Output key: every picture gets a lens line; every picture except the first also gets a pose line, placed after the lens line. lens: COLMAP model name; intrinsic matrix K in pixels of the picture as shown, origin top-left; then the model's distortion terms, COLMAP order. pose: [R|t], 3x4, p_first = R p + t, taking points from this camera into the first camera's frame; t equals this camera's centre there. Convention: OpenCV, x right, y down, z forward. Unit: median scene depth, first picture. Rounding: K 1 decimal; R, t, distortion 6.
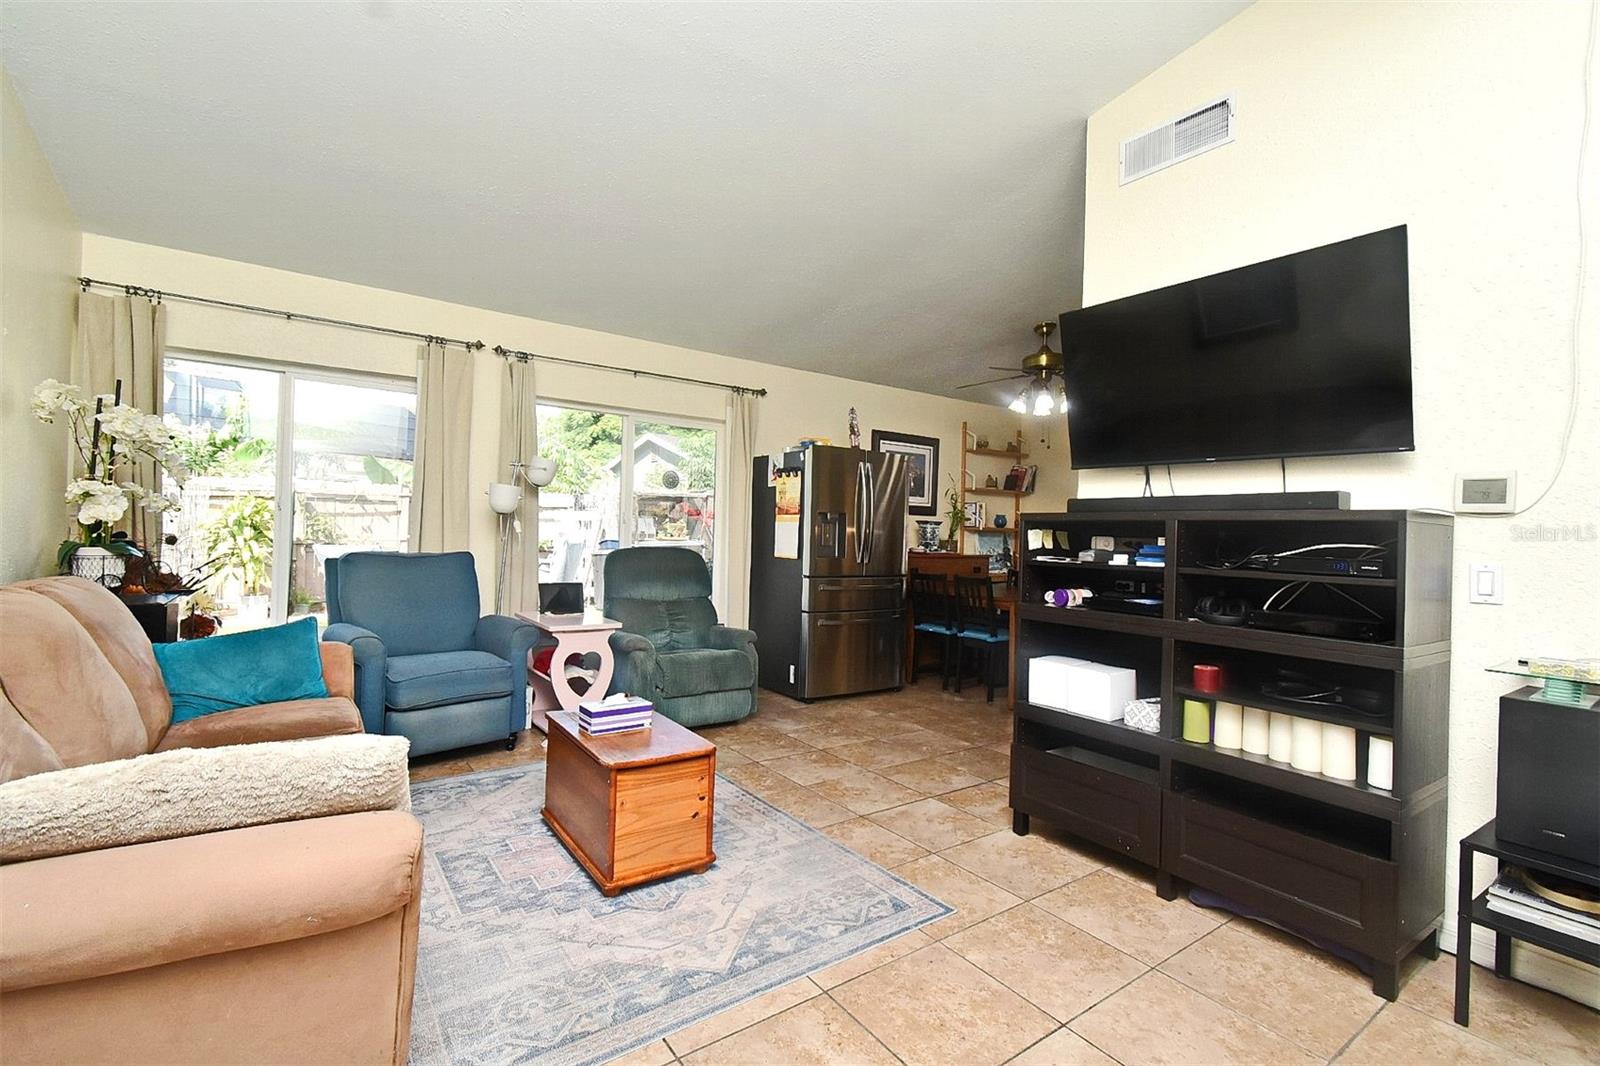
lens RADIAL K [[696.8, 0, 799.7], [0, 696.8, 527.9], [0, 0, 1]] dist [0.000956, -0.000104]
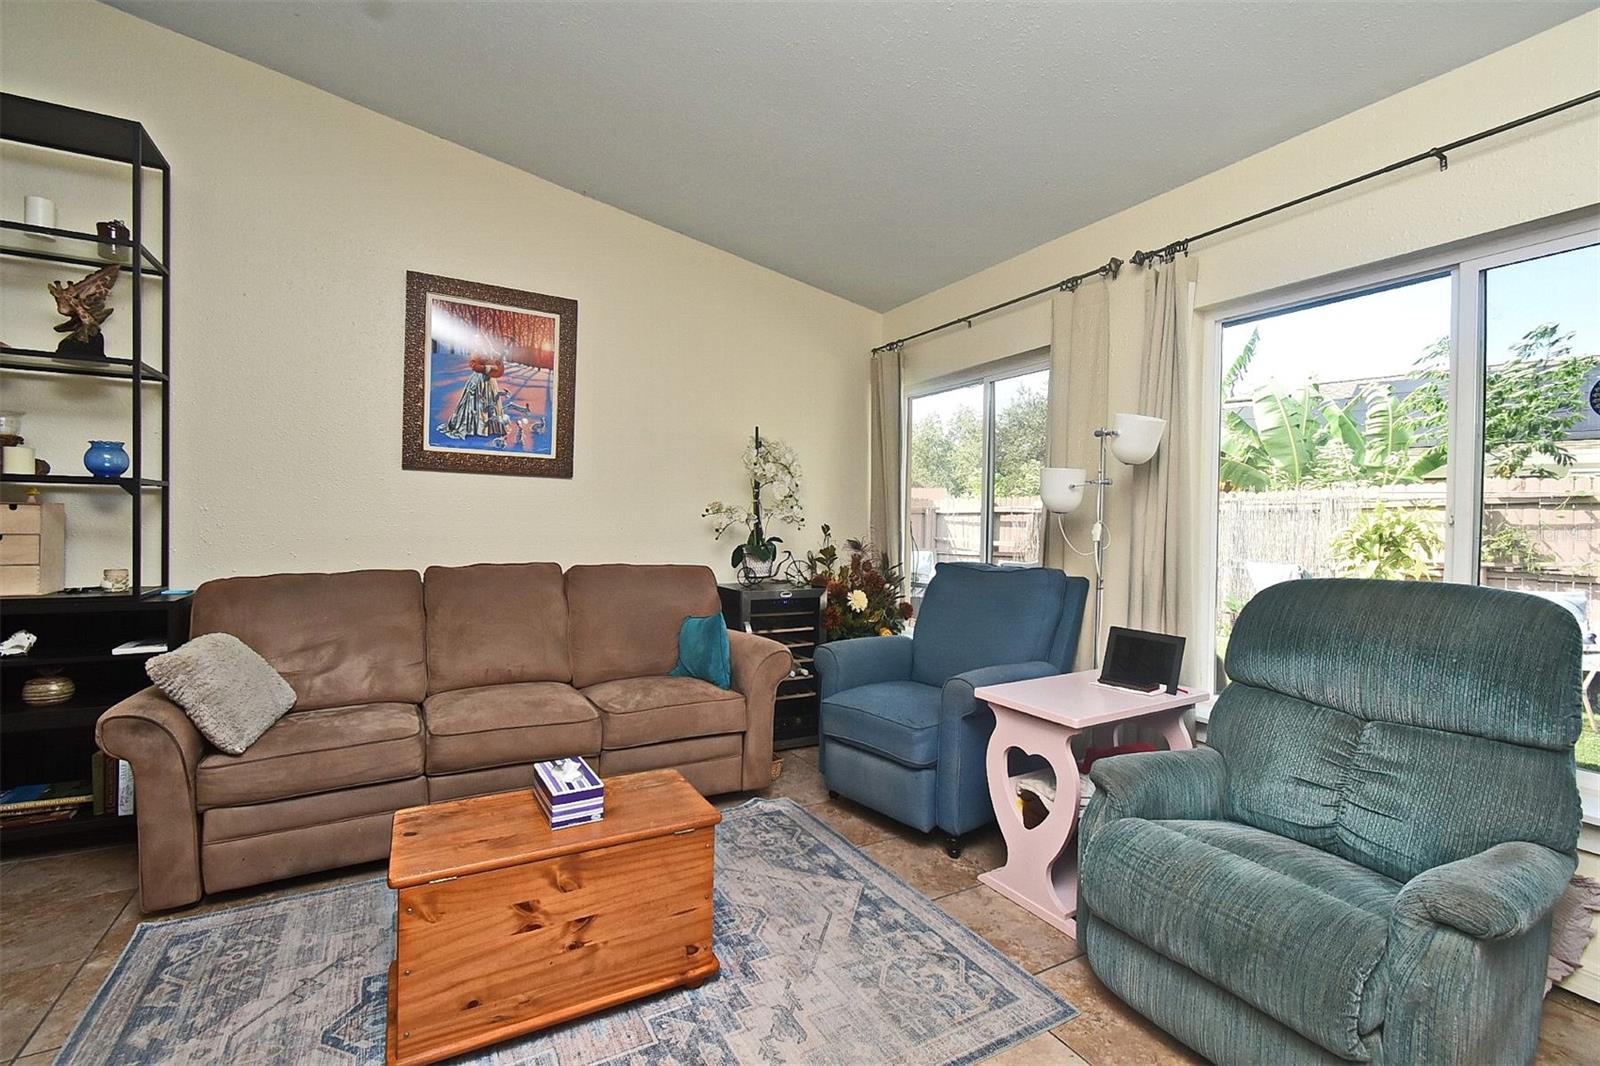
lens RADIAL K [[713.5, 0, 822.4], [0, 713.5, 533.0], [0, 0, 1]] dist [0.000357, -0.000824]
pose [[-0.104768, -0.015962, -0.994369, 0.456411], [-0.010747, 0.999831, -0.014918, 0.019535], [0.994439, 0.009124, -0.104922, 1.431866]]
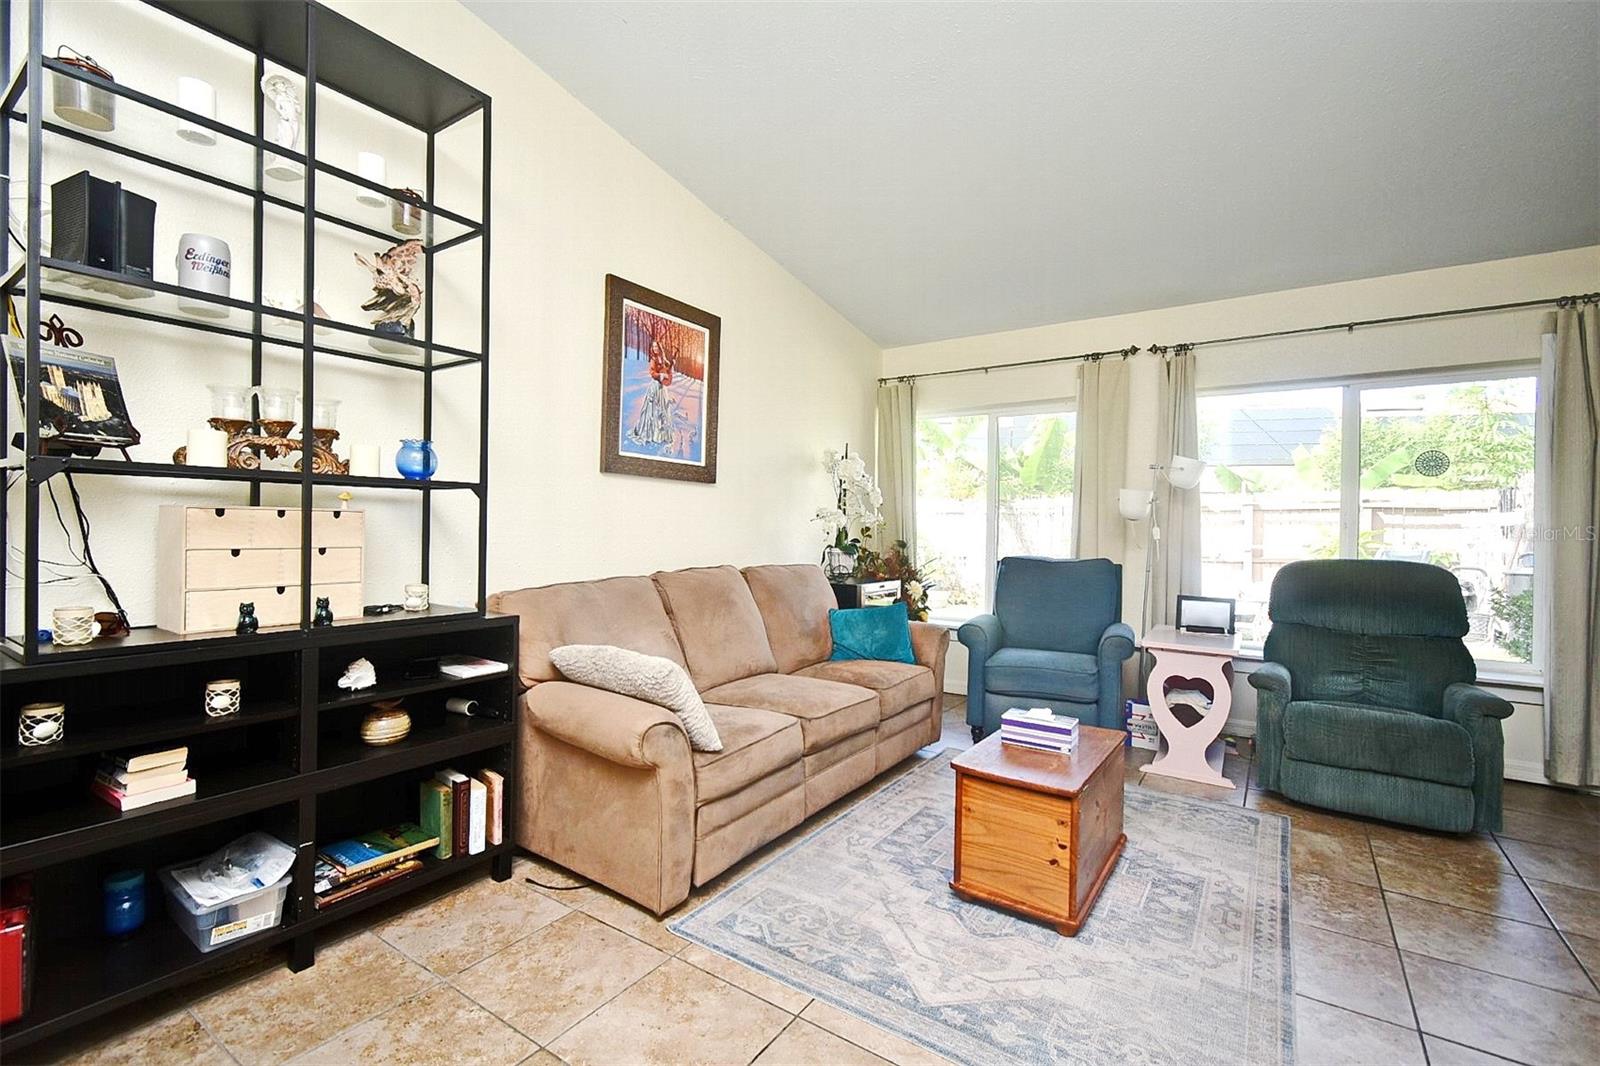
lens RADIAL K [[708.8, 0, 817.1], [0, 708.8, 527.4], [0, 0, 1]] dist [0.000816, 0.000005]
pose [[0.352320, -0.019962, -0.935667, 0.571815], [0.003066, 0.999792, -0.020176, 0.014473], [0.935875, 0.004240, 0.352307, 0.411079]]
